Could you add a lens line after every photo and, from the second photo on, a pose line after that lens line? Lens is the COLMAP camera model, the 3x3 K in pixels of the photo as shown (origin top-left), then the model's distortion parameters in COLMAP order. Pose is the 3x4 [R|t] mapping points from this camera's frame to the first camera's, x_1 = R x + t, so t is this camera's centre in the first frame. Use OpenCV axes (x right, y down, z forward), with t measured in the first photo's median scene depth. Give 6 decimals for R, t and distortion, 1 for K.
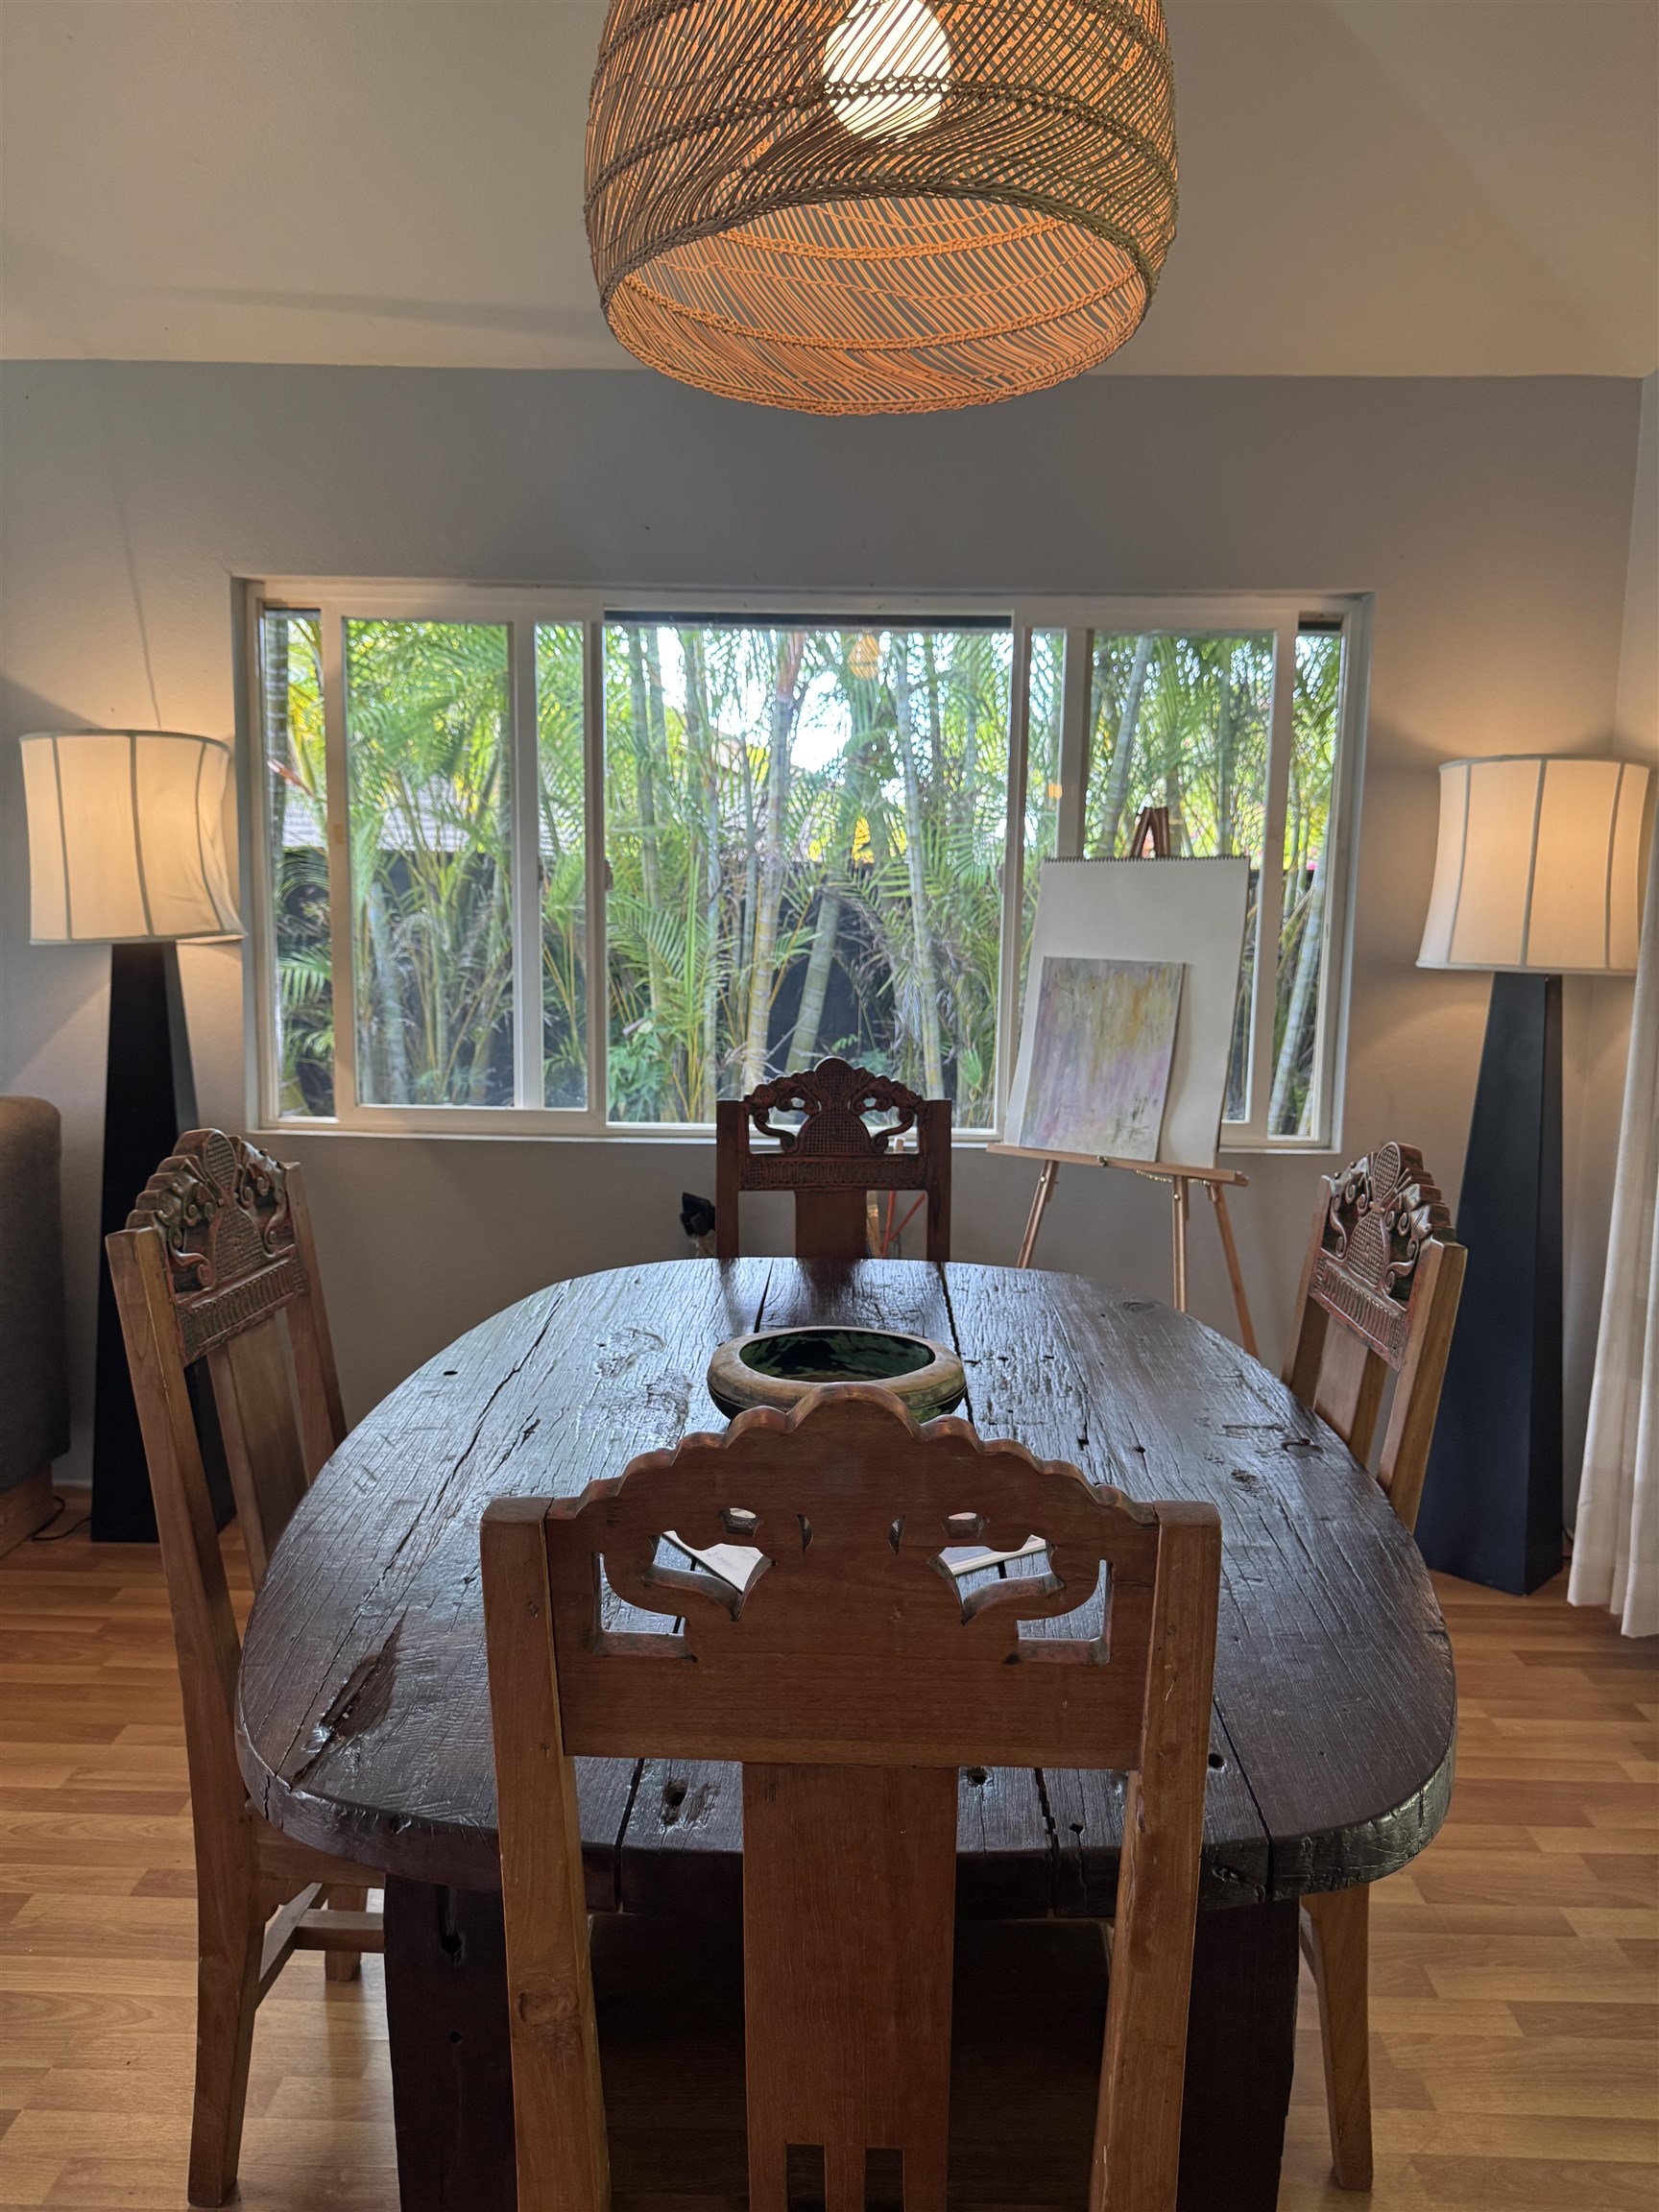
lens RADIAL K [[1563.0, 0, 819.3], [0, 1563.0, 1102.6], [0, 0, 1]] dist [0.056395, -0.048987]
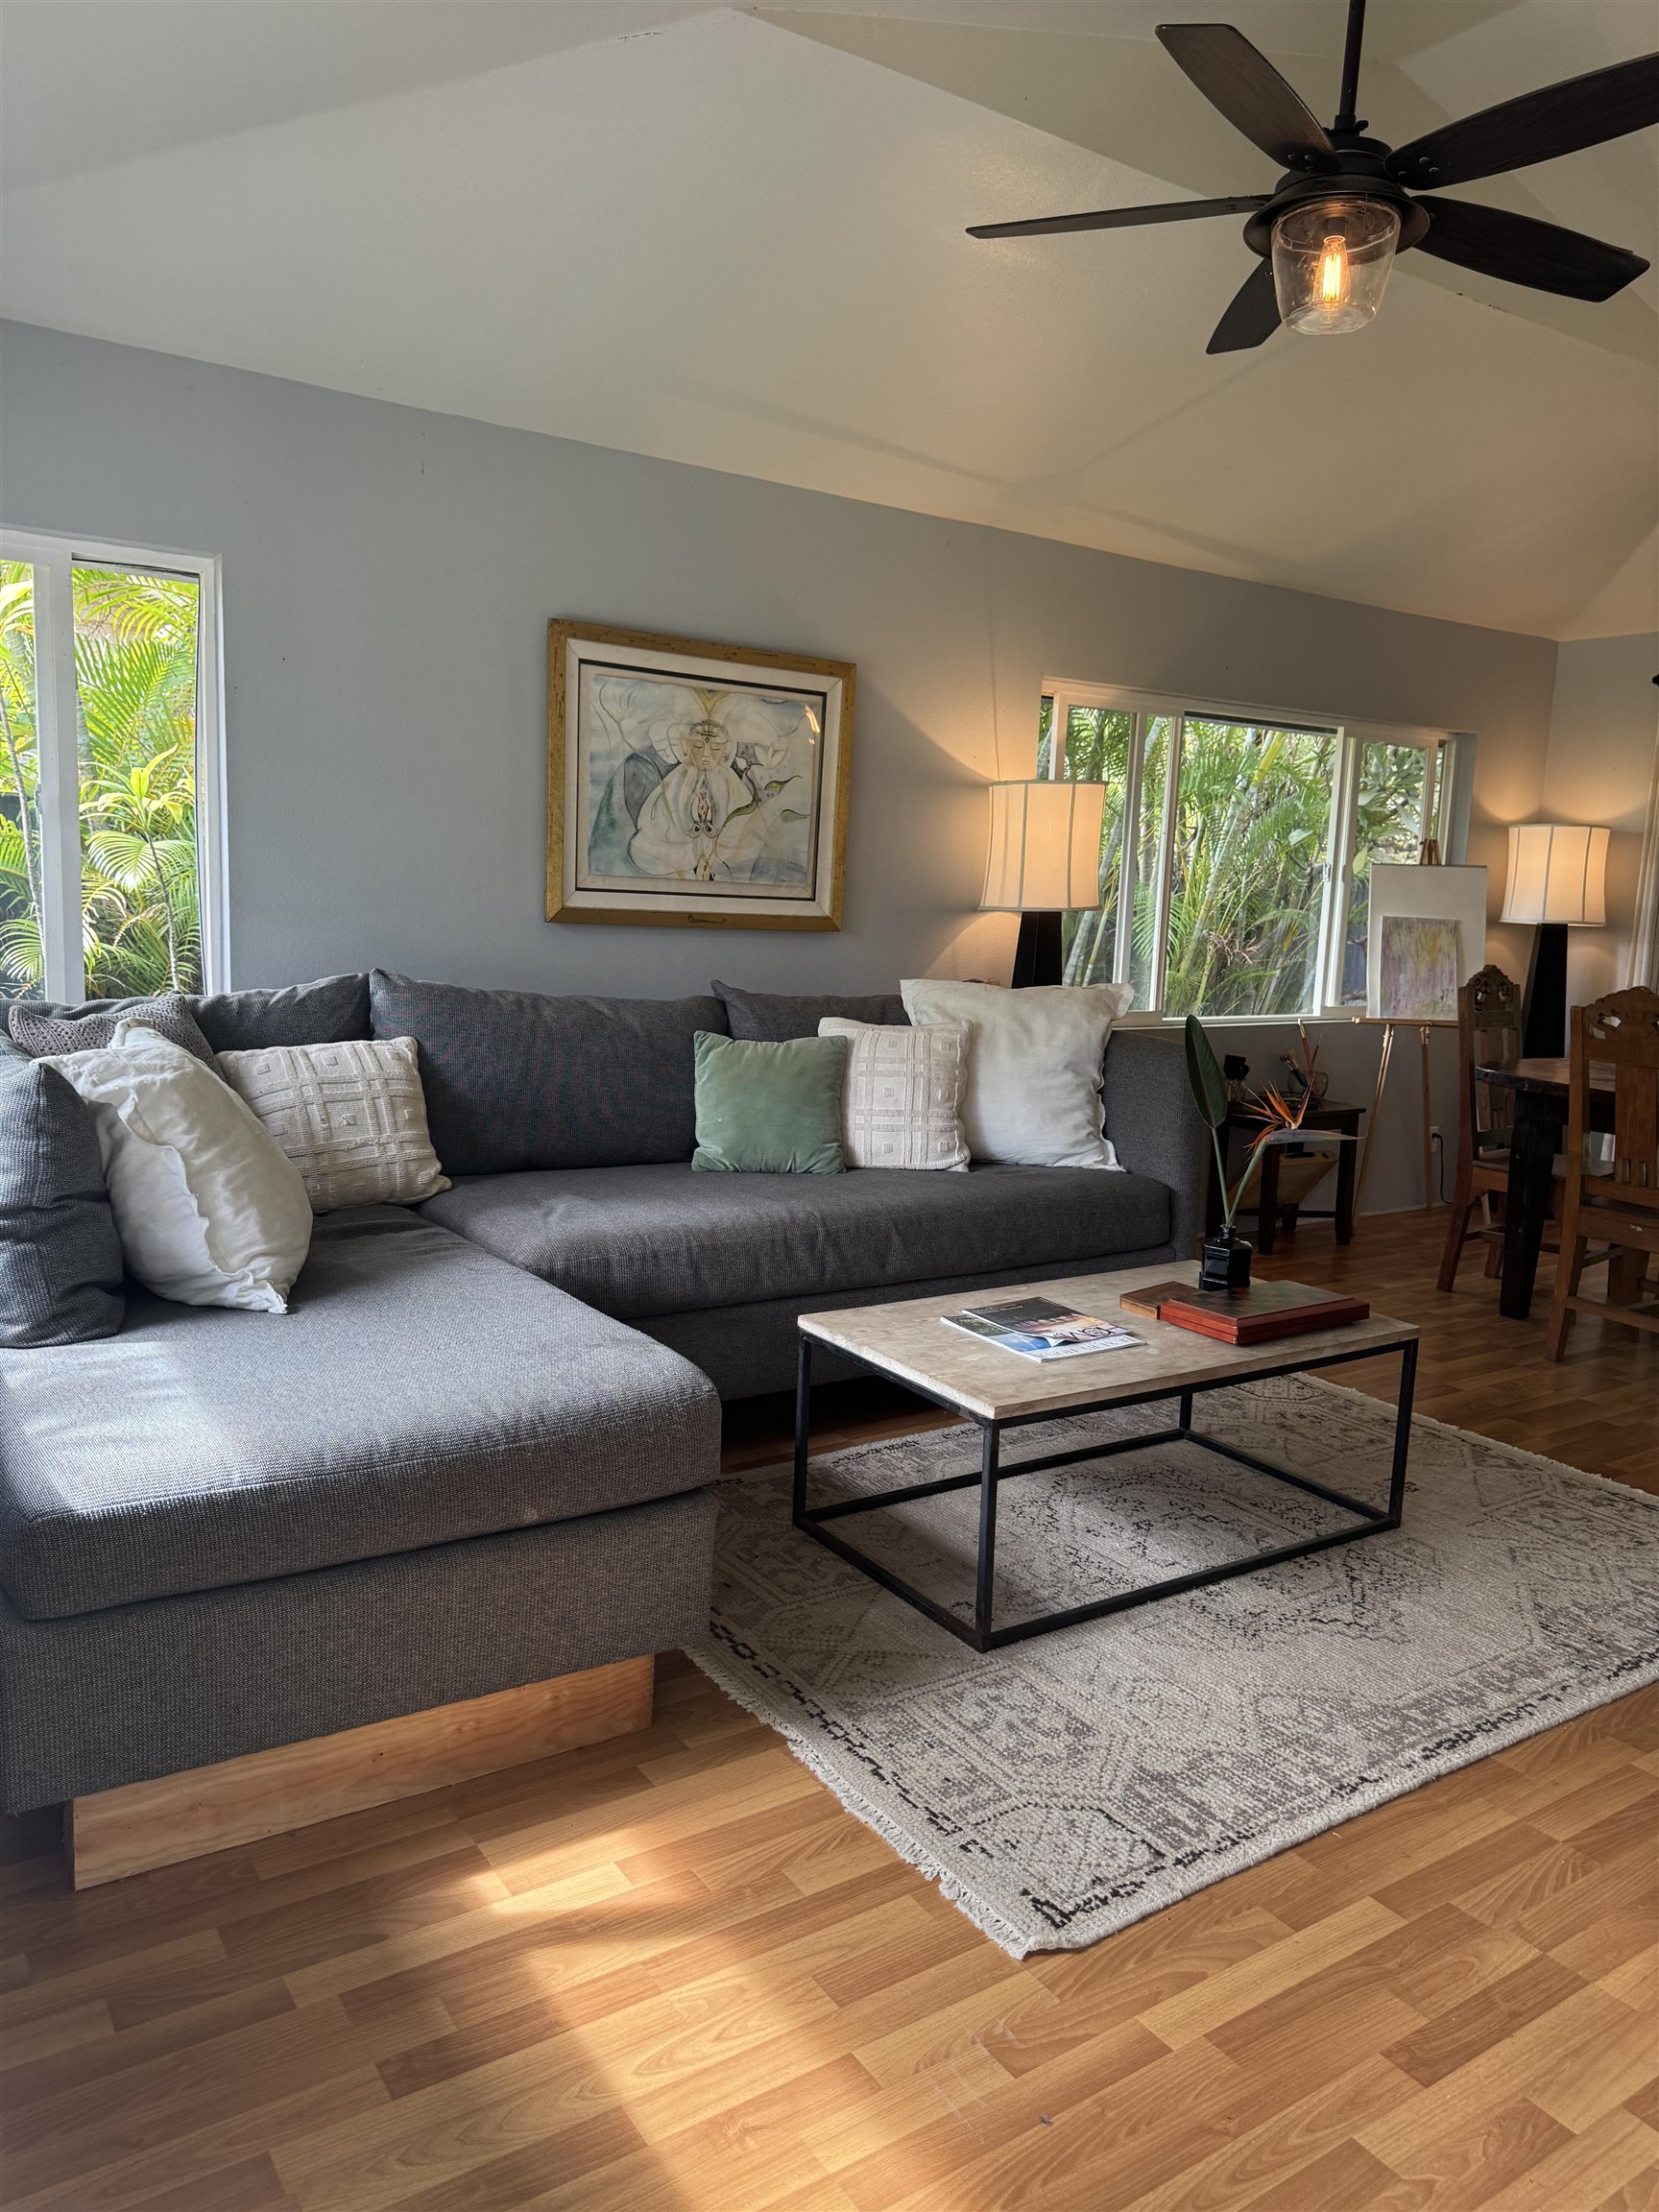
lens RADIAL K [[1563.0, 0, 844.8], [0, 1563.0, 1103.3], [0, 0, 1]] dist [0.056395, -0.048987]
pose [[0.816677, -0.067814, 0.573096, -1.511289], [0.050937, 0.997666, 0.045466, 0.011892], [-0.574842, -0.007939, 0.818226, -0.181922]]
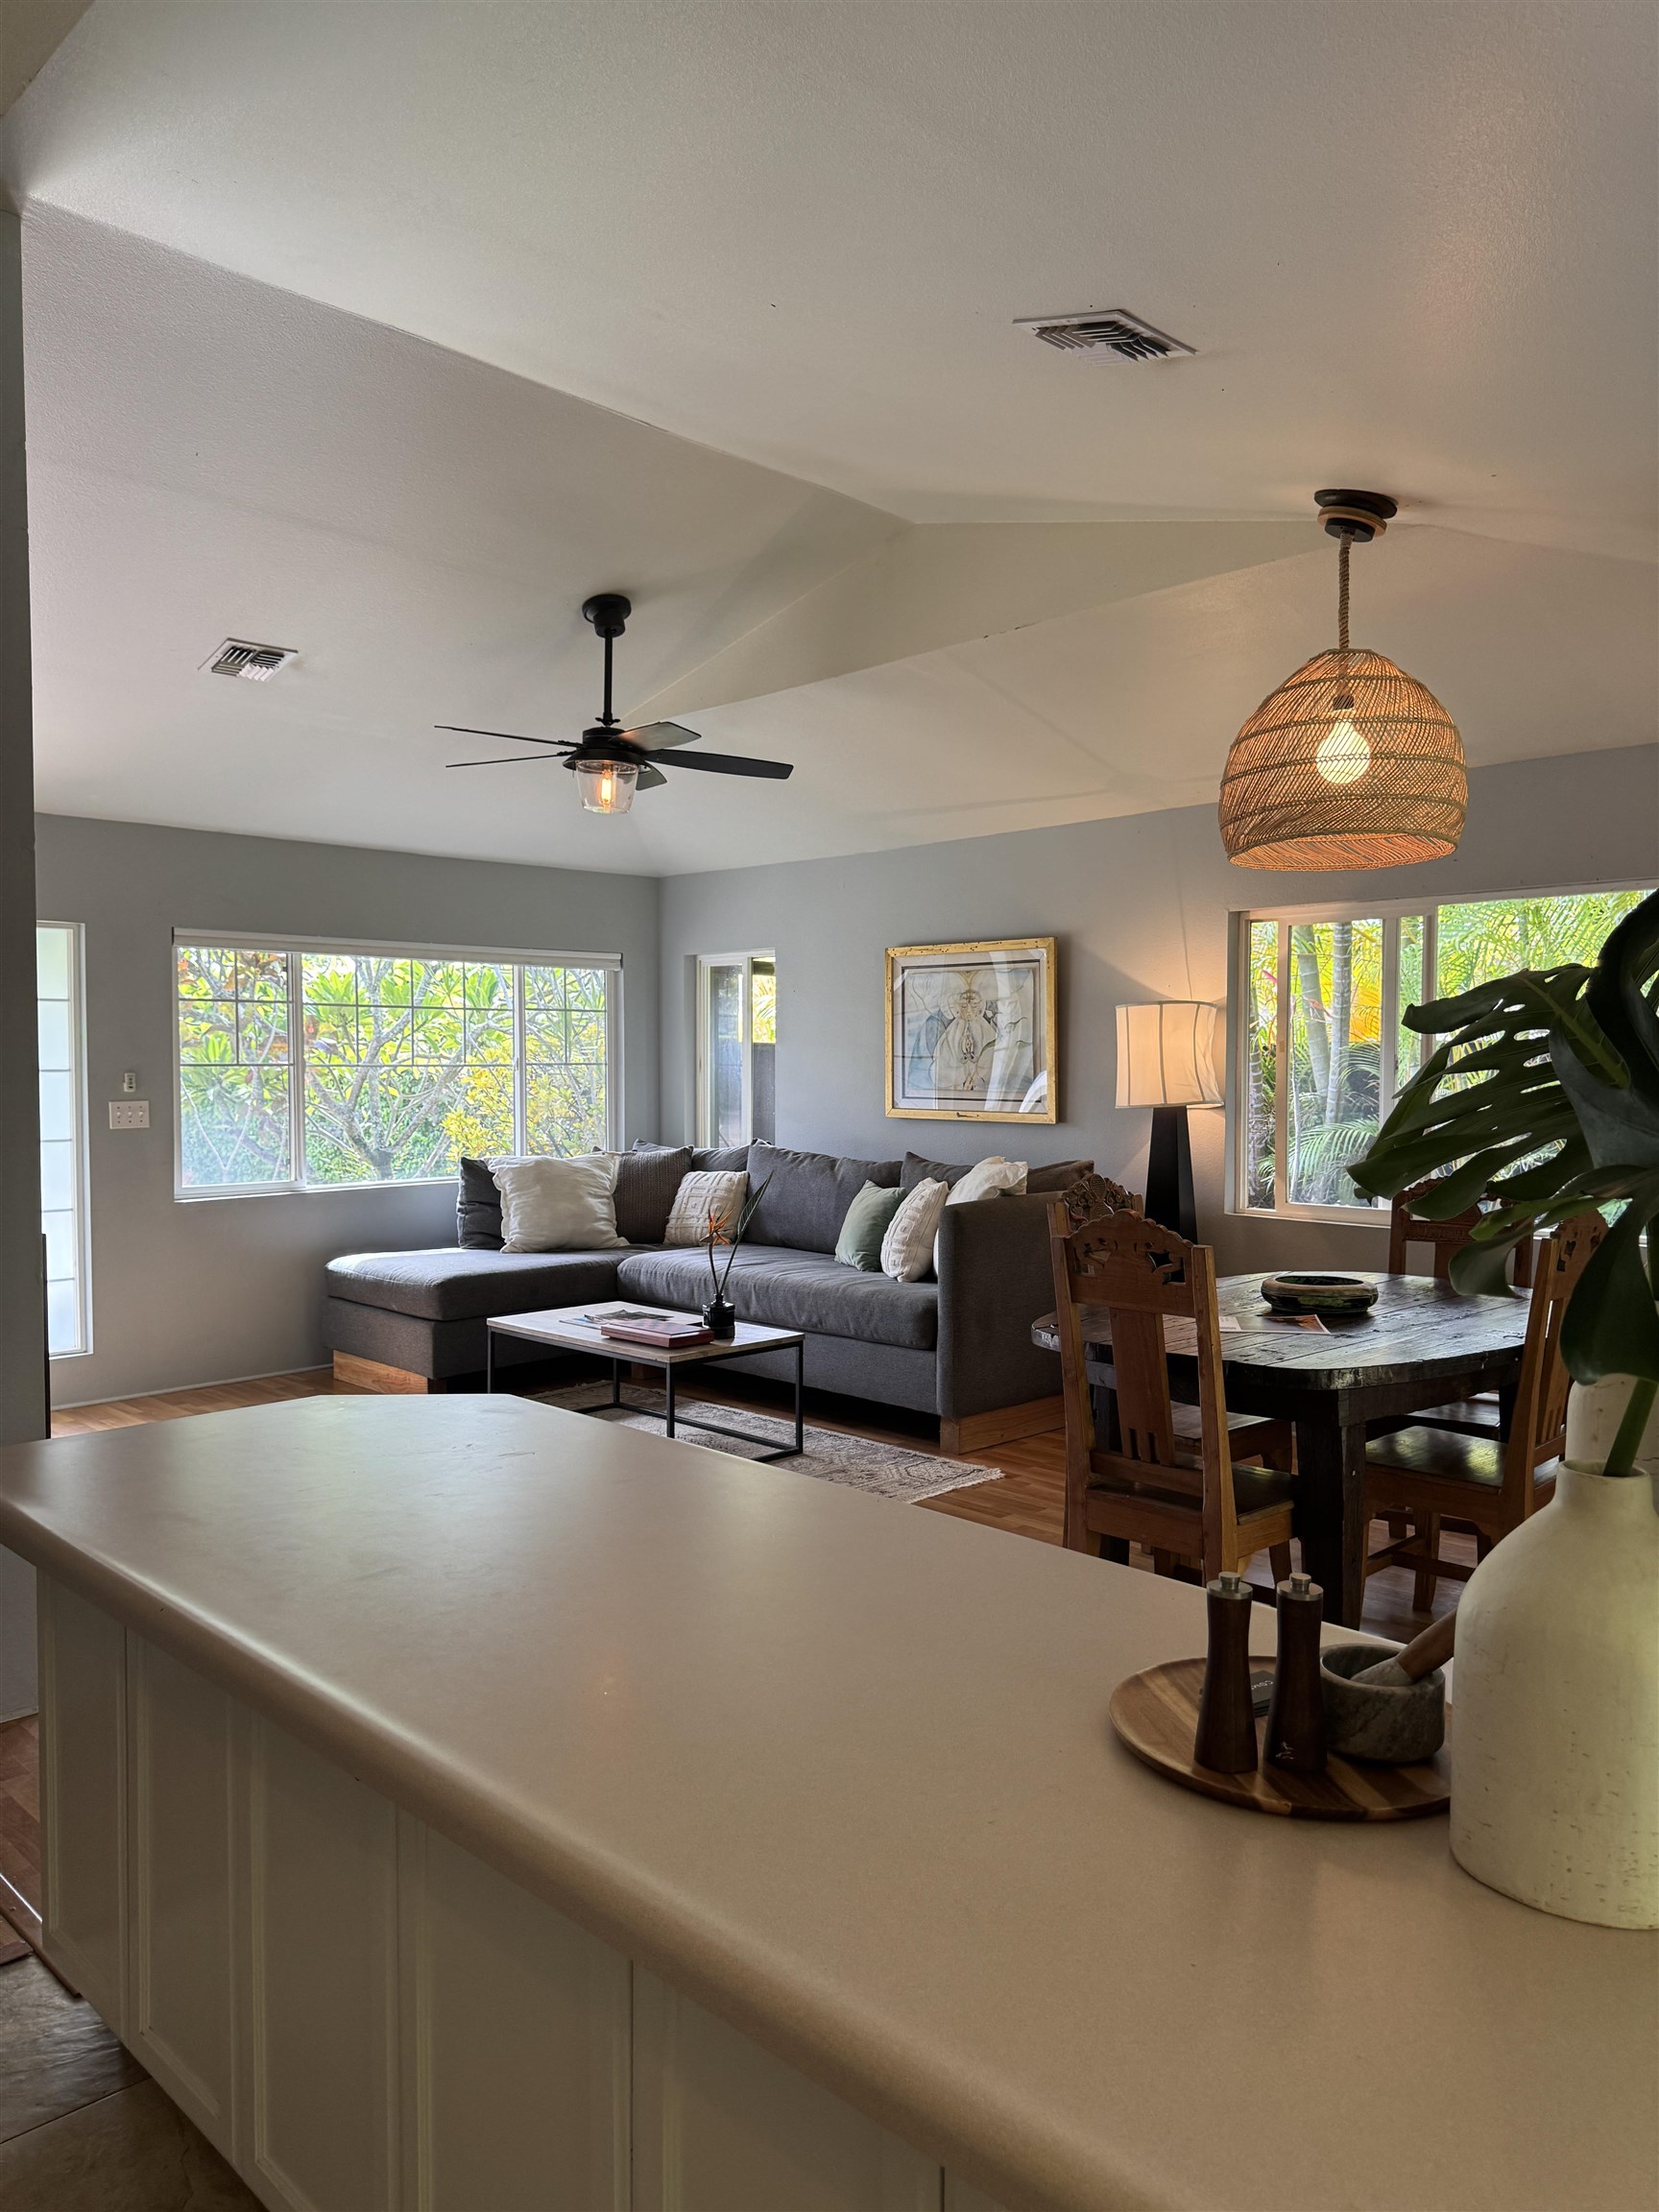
lens RADIAL K [[1563.0, 0, 832.8], [0, 1563.0, 1099.0], [0, 0, 1]] dist [0.056395, -0.048987]
pose [[0.714637, -0.005725, -0.699473, 0.601364], [-0.070931, 0.994219, -0.080606, 0.070418], [0.695890, 0.107218, 0.710099, -0.632558]]
